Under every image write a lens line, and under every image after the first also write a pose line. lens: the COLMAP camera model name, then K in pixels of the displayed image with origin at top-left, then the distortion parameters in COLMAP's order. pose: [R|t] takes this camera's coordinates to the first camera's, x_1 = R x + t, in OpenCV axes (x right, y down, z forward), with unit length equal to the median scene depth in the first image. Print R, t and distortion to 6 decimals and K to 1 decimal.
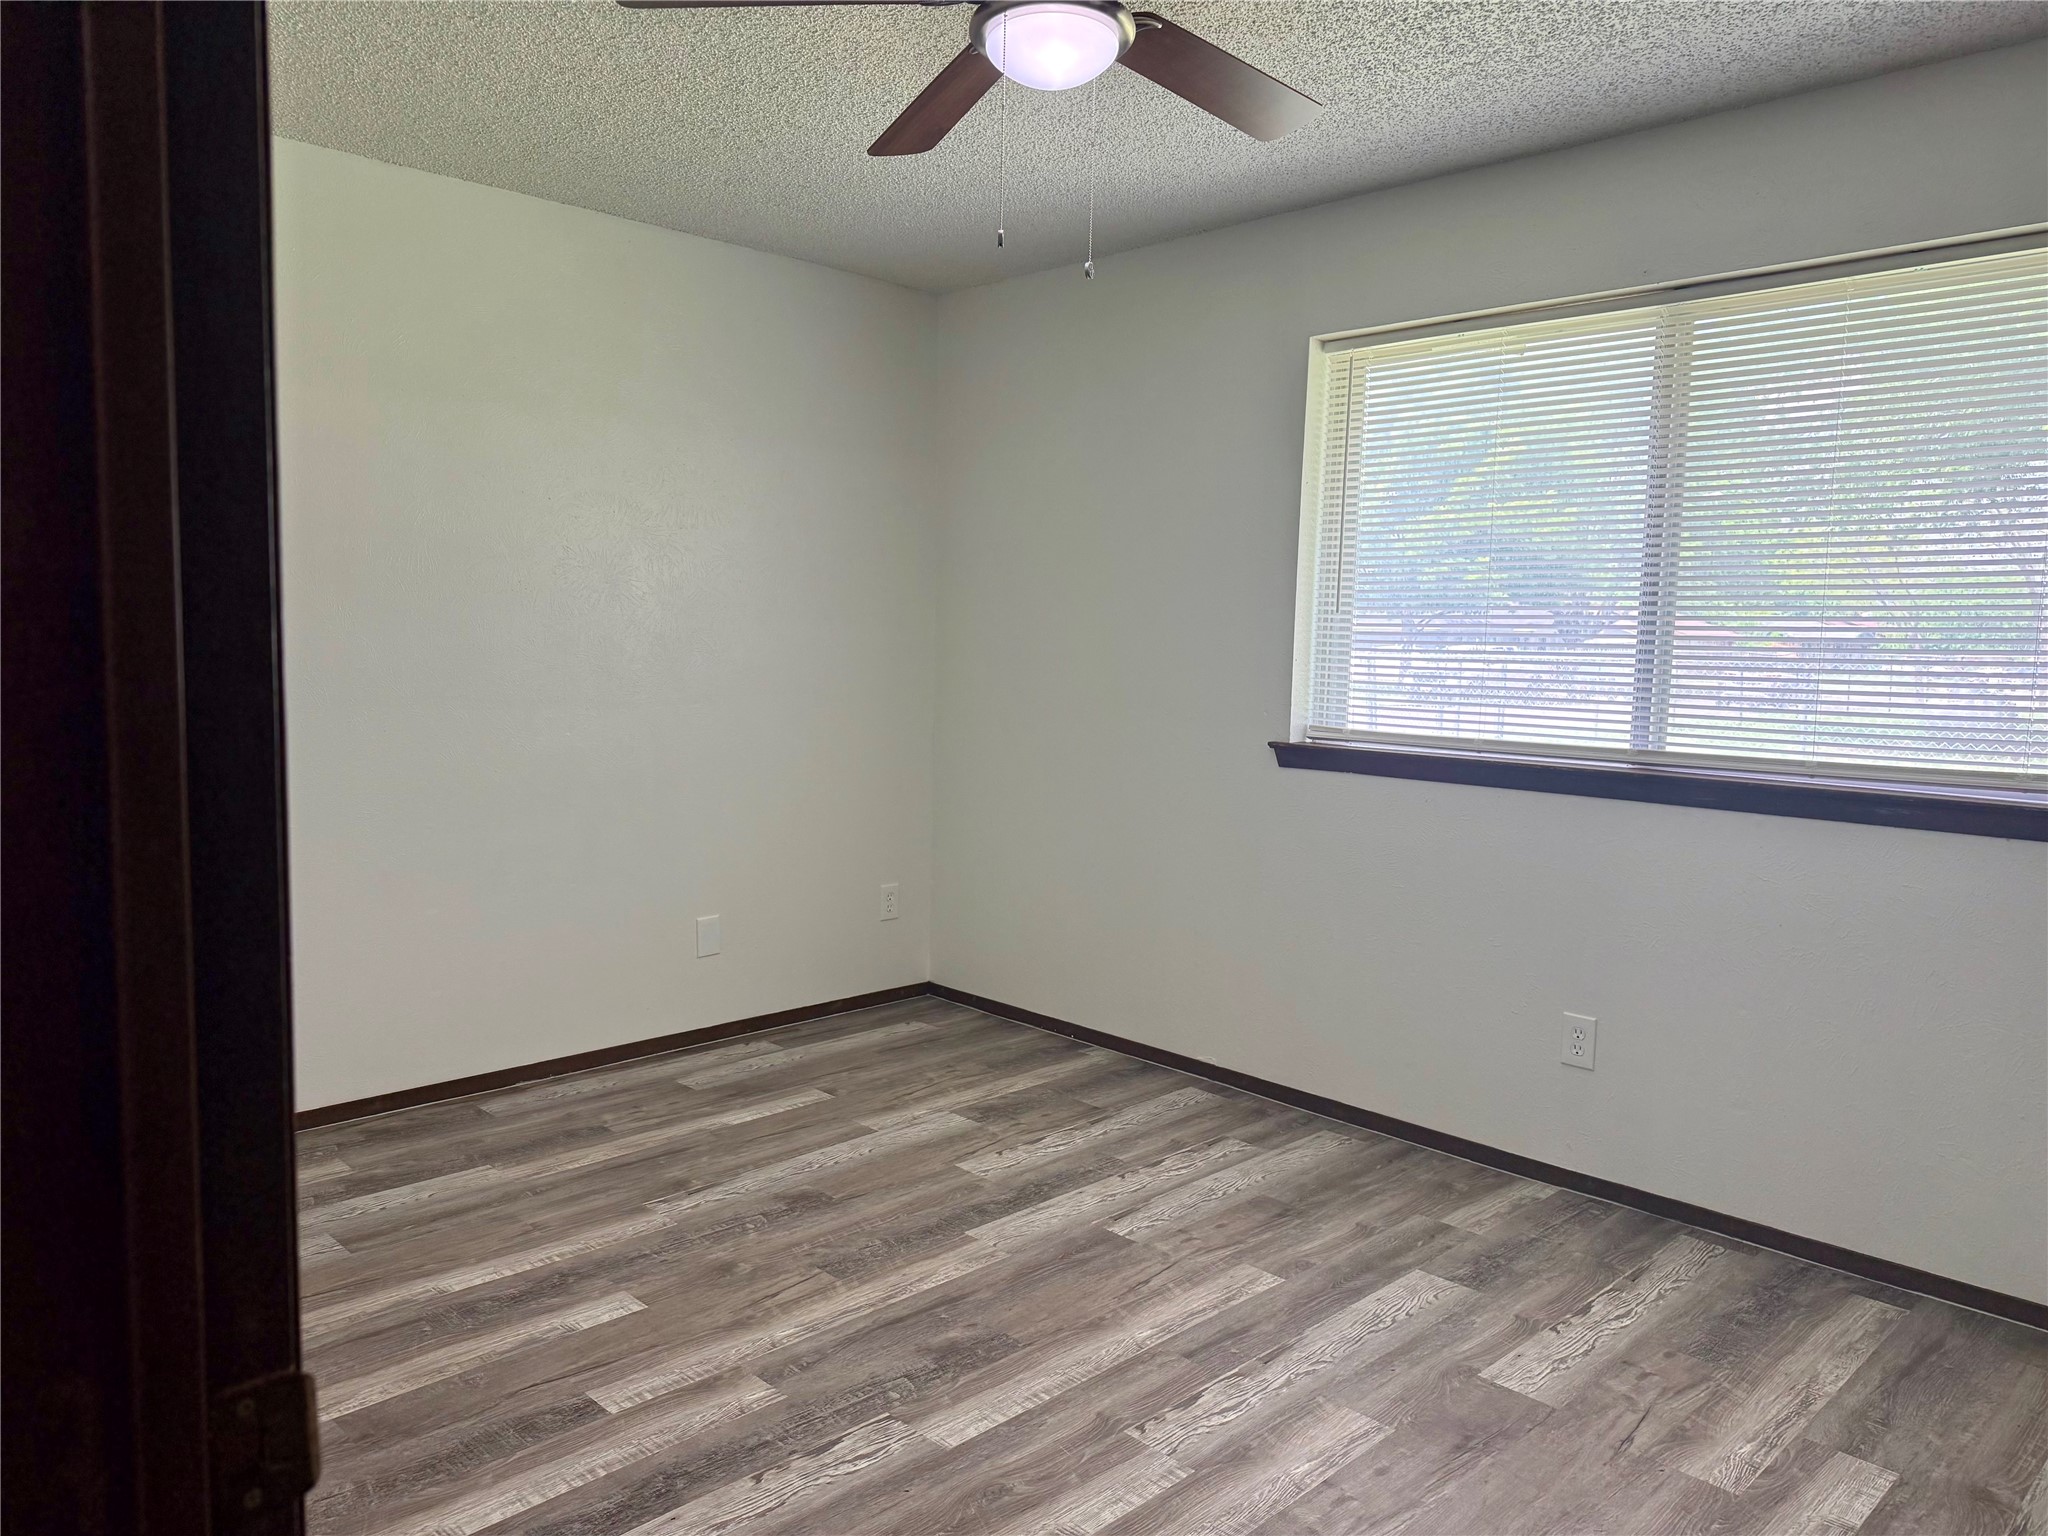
lens RADIAL K [[1441.8, 0, 1026.4], [0, 1441.8, 769.8], [0, 0, 1]] dist [0.073372, -0.092797]
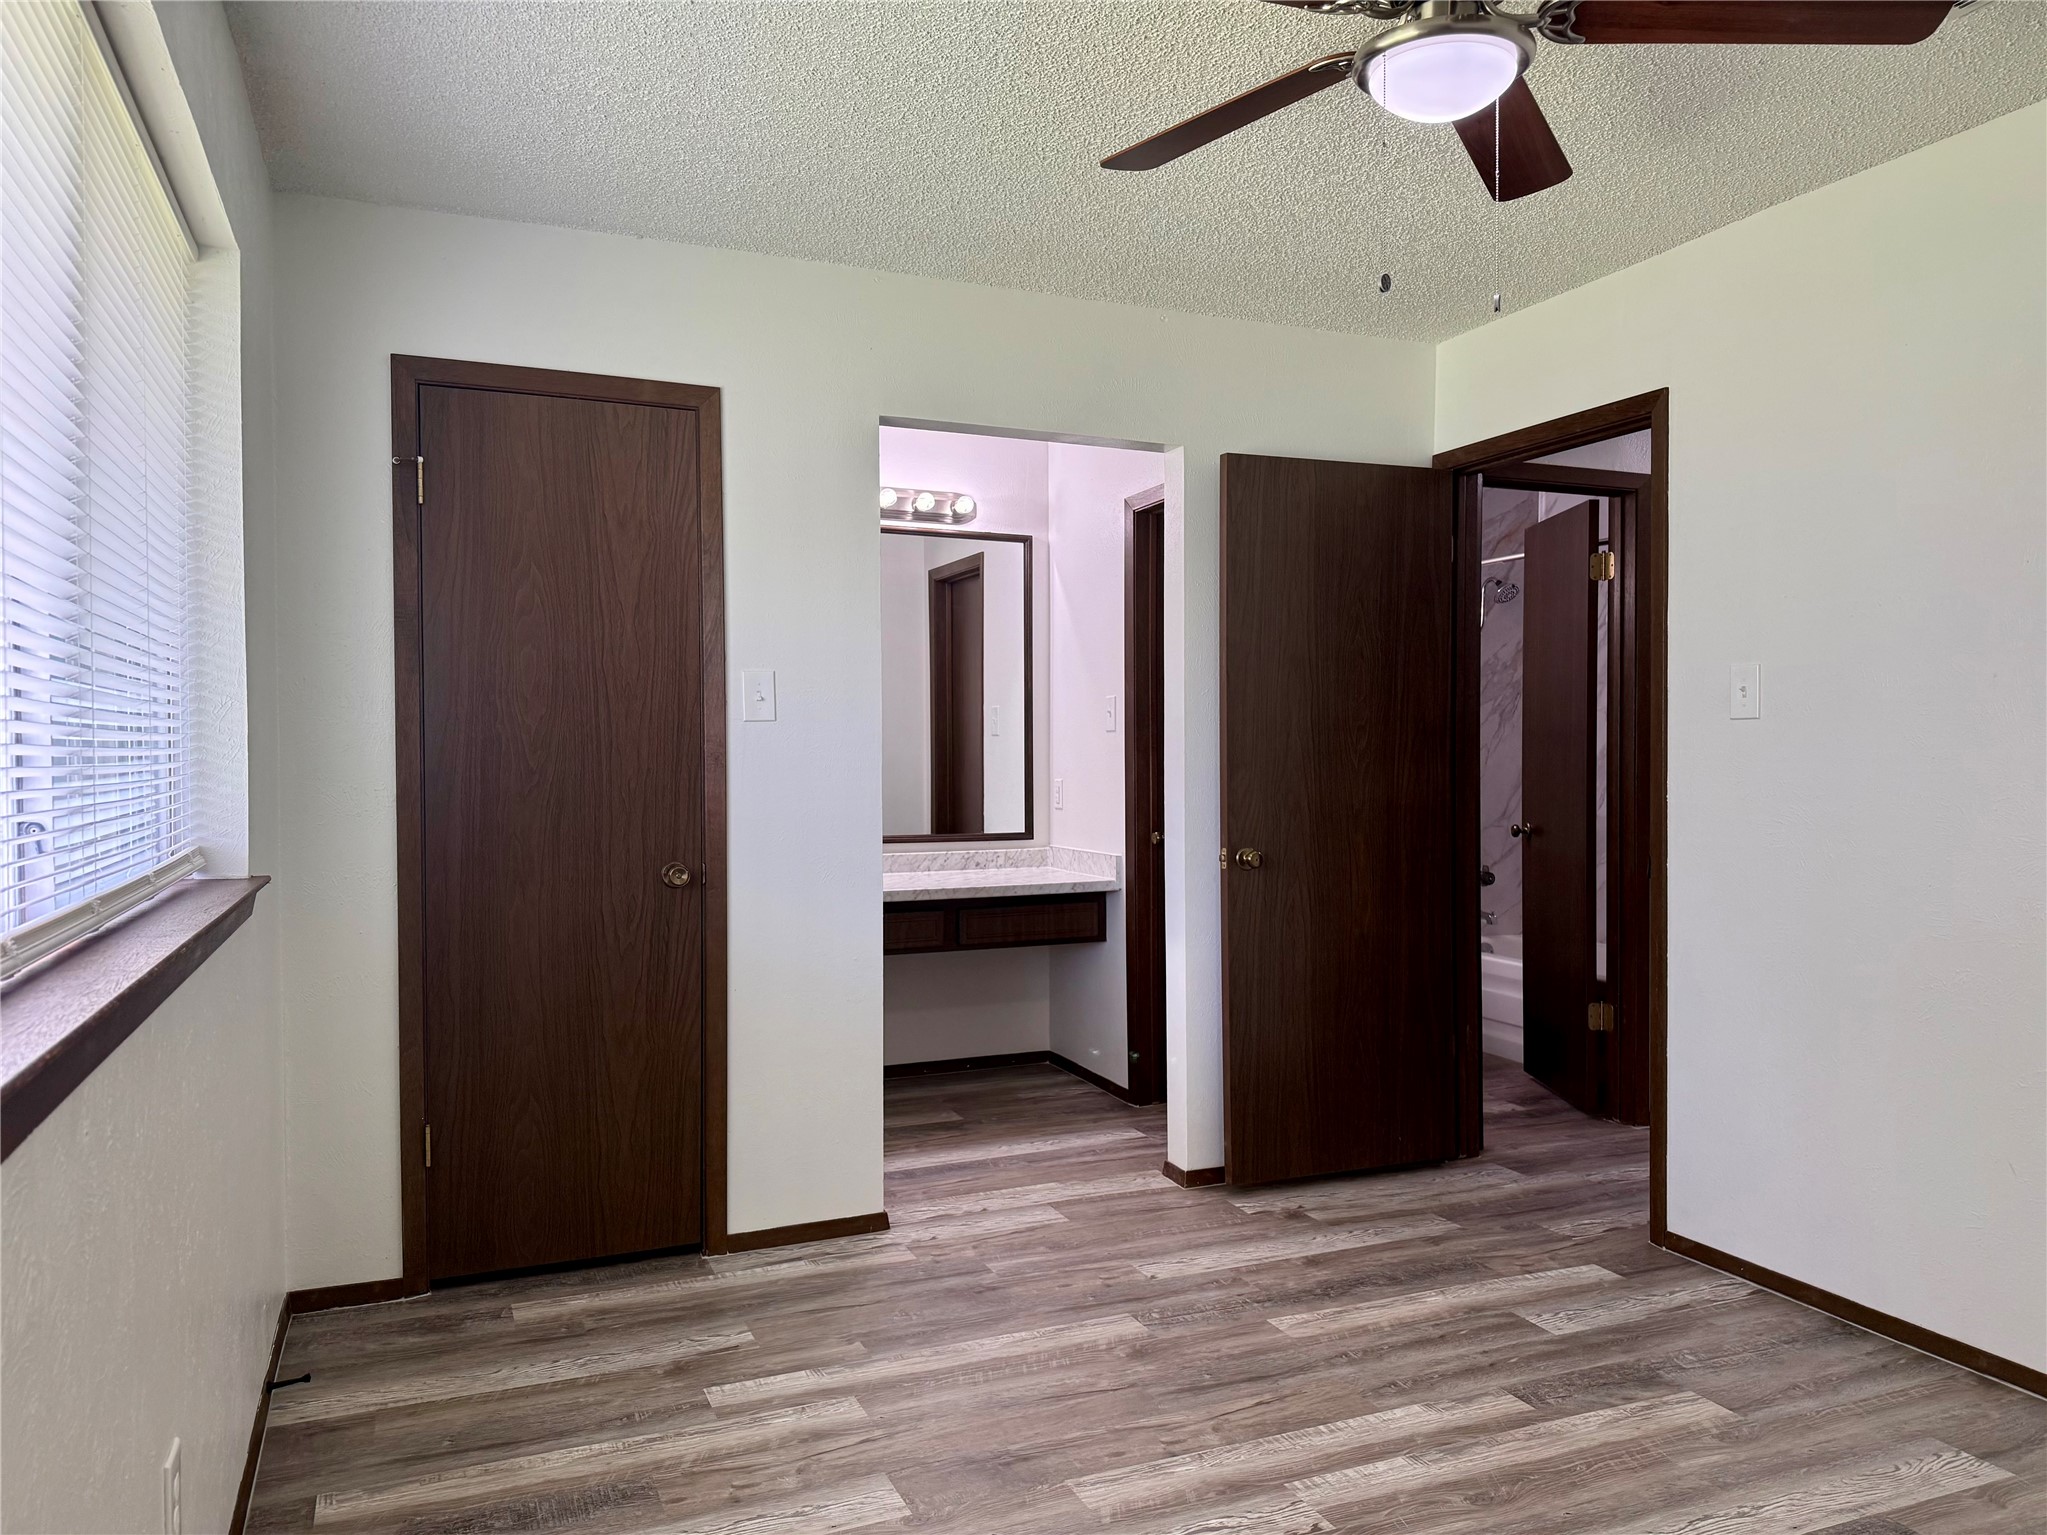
lens RADIAL K [[1441.1, 0, 1025.9], [0, 1441.1, 769.3], [0, 0, 1]] dist [0.073372, -0.092797]
pose [[-0.926349, -0.026080, 0.375762, -0.093759], [0.016842, 0.993734, 0.110491, -0.157944], [-0.376289, 0.108681, -0.920106, 1.897964]]
